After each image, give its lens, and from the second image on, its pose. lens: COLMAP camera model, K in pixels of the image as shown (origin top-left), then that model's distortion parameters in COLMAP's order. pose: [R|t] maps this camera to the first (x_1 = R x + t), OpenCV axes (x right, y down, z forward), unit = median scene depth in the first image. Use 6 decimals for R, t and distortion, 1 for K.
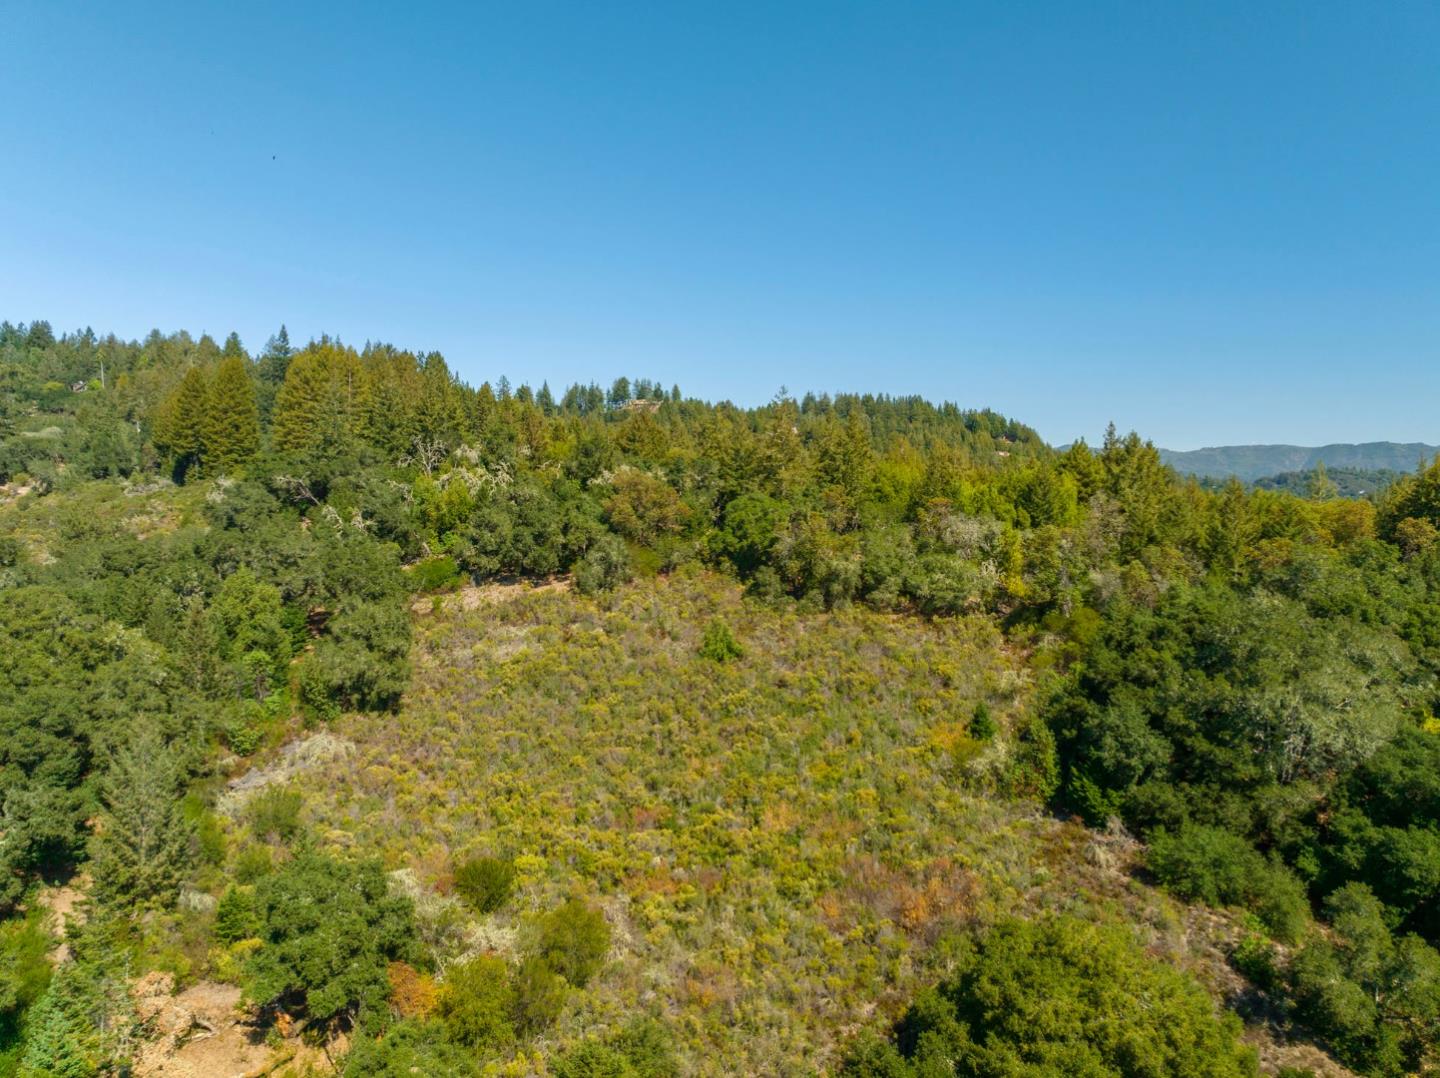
lens RADIAL K [[1017.0, 0, 720.0], [0, 1017.0, 539.0], [0, 0, 1]] dist [-0.040765, 0.002556]
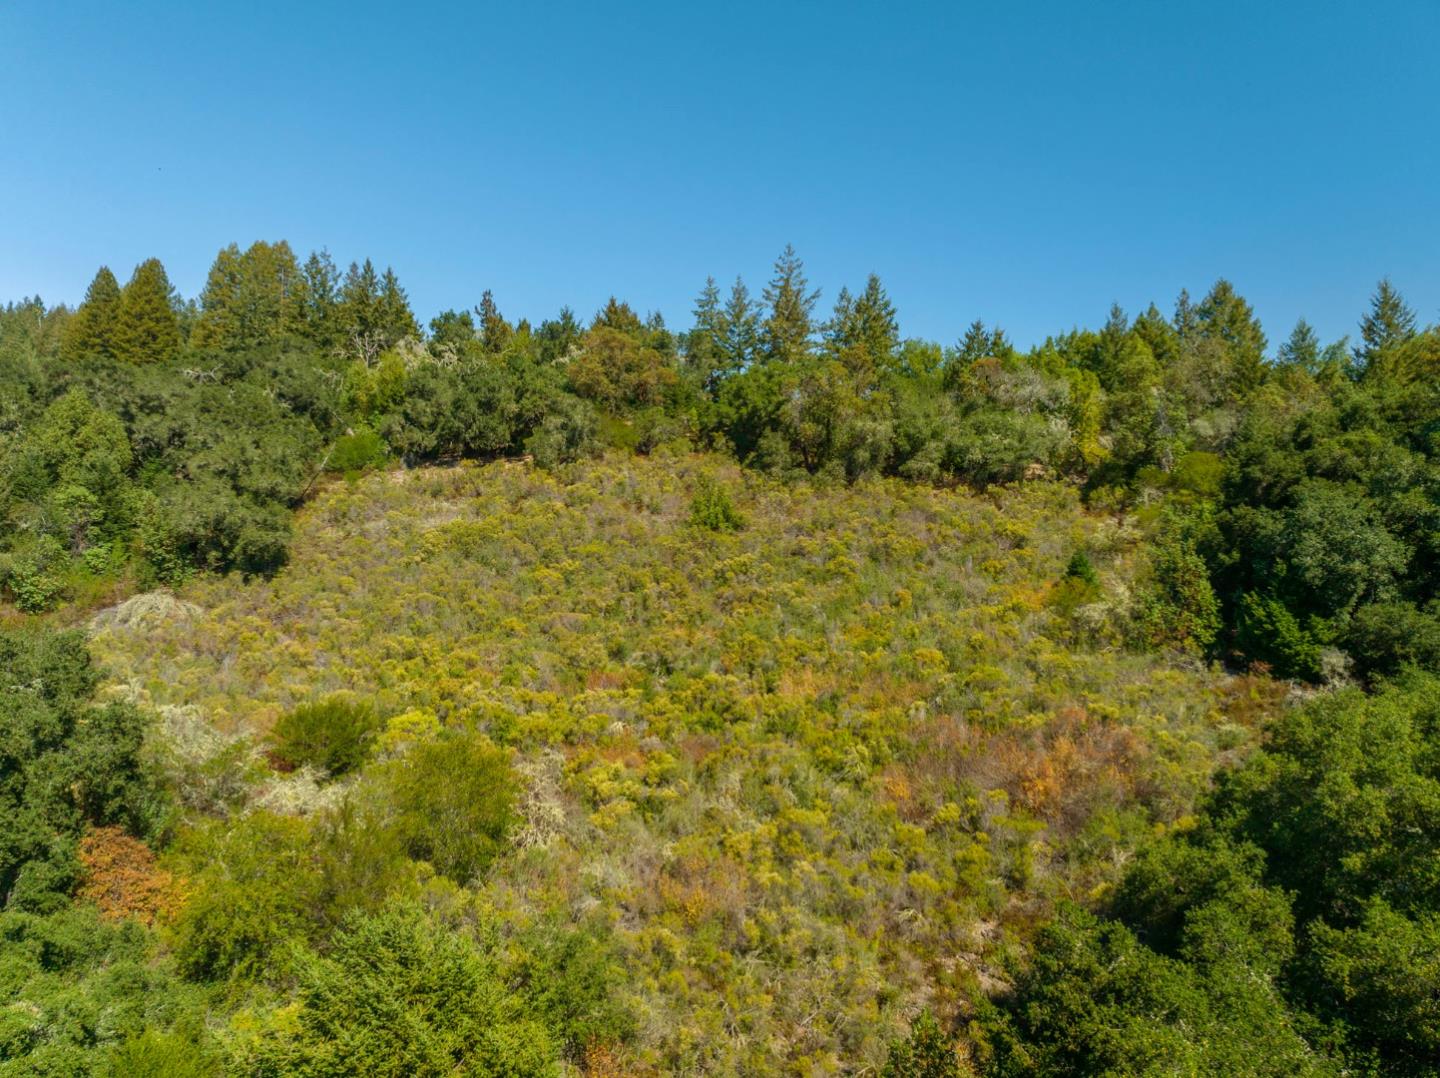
lens RADIAL K [[1017.0, 0, 720.0], [0, 1017.0, 539.0], [0, 0, 1]] dist [-0.040765, 0.002556]
pose [[0.999960, -0.000963, 0.008897, -0.002408], [0.001184, 0.999690, -0.024856, 0.166883], [-0.008870, 0.024865, 0.999651, 0.276863]]
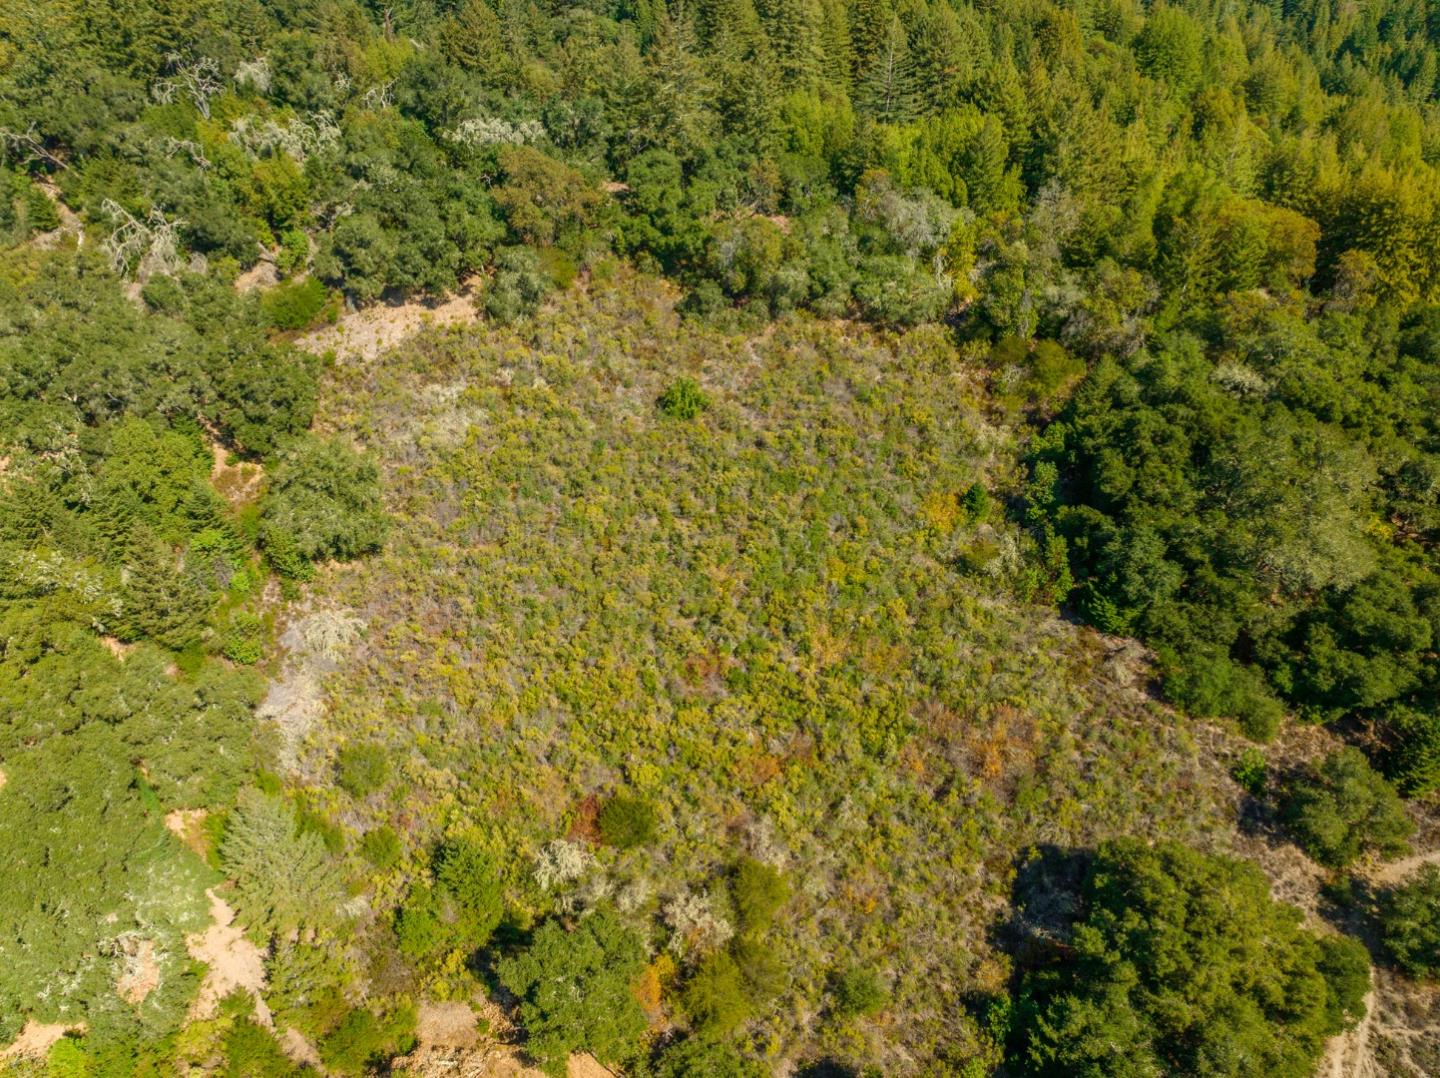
lens RADIAL K [[1017.0, 0, 720.0], [0, 1017.0, 539.0], [0, 0, 1]] dist [-0.040765, 0.002556]
pose [[0.958772, -0.158040, 0.236177, -0.248081], [0.002306, 0.835392, 0.549650, -0.355038], [-0.284167, -0.526445, 0.801315, 0.195922]]
